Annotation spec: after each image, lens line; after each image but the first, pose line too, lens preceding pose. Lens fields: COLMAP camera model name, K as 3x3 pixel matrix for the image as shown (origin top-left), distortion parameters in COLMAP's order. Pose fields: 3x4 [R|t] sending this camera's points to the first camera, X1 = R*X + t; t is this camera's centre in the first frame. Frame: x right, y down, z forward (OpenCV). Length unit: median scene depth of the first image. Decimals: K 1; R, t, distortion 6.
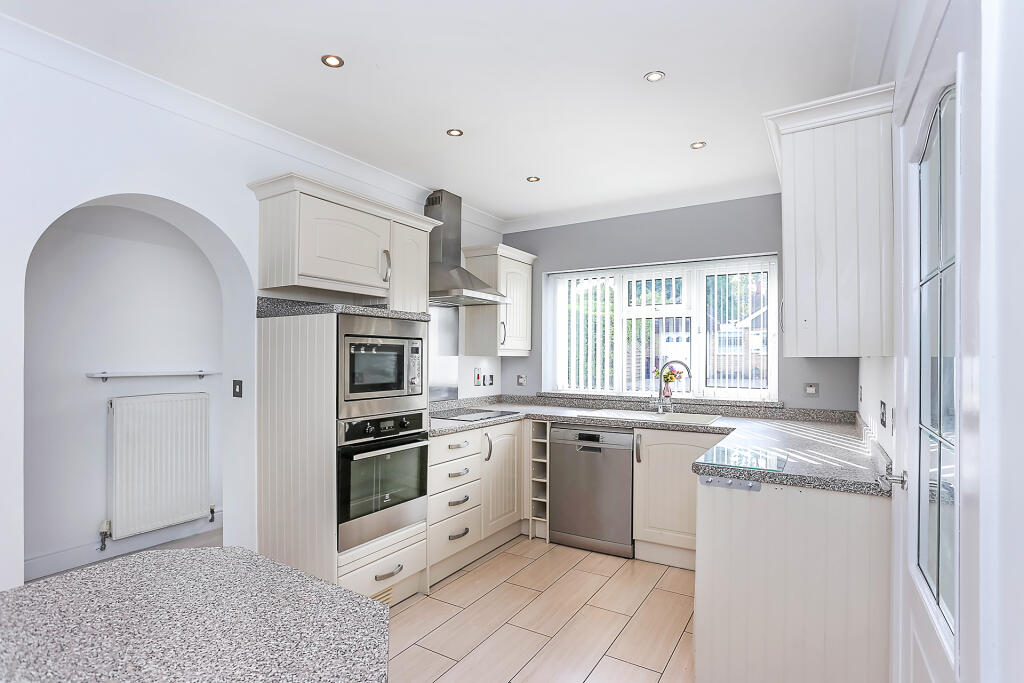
lens RADIAL K [[513.8, 0, 523.2], [0, 513.8, 356.8], [0, 0, 1]] dist [-0.038462, 0.004553]
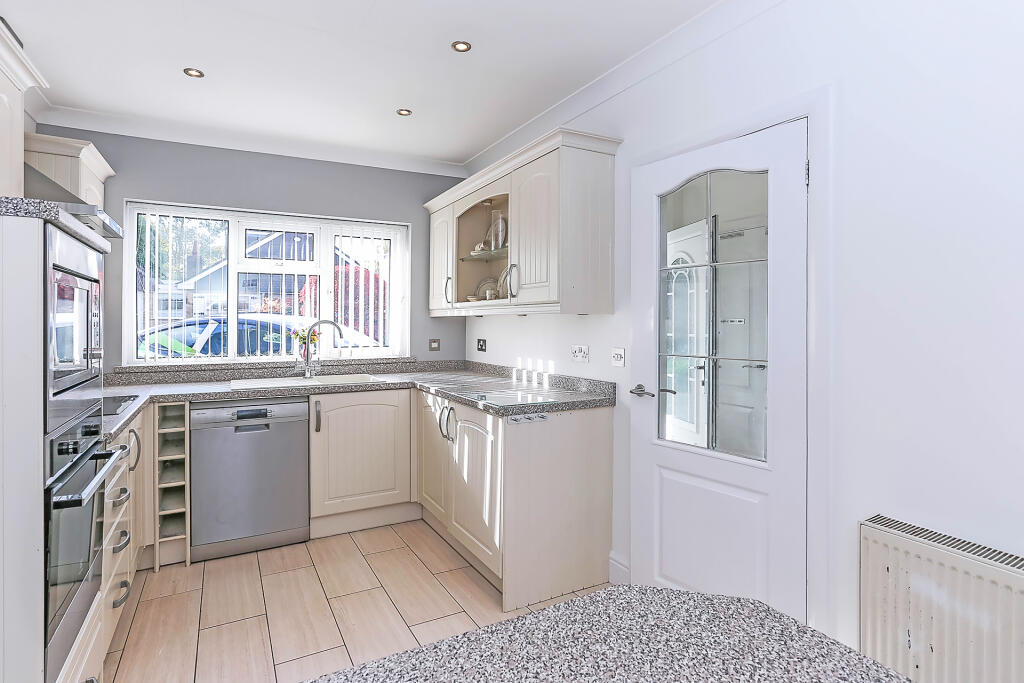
lens RADIAL K [[513.8, 0, 507.1], [0, 513.8, 326.6], [0, 0, 1]] dist [-0.038462, 0.004553]
pose [[0.482541, -0.009922, 0.875817, -0.352926], [0.002211, 0.999946, 0.010110, 0.009202], [-0.875870, -0.002942, 0.482537, 0.231940]]
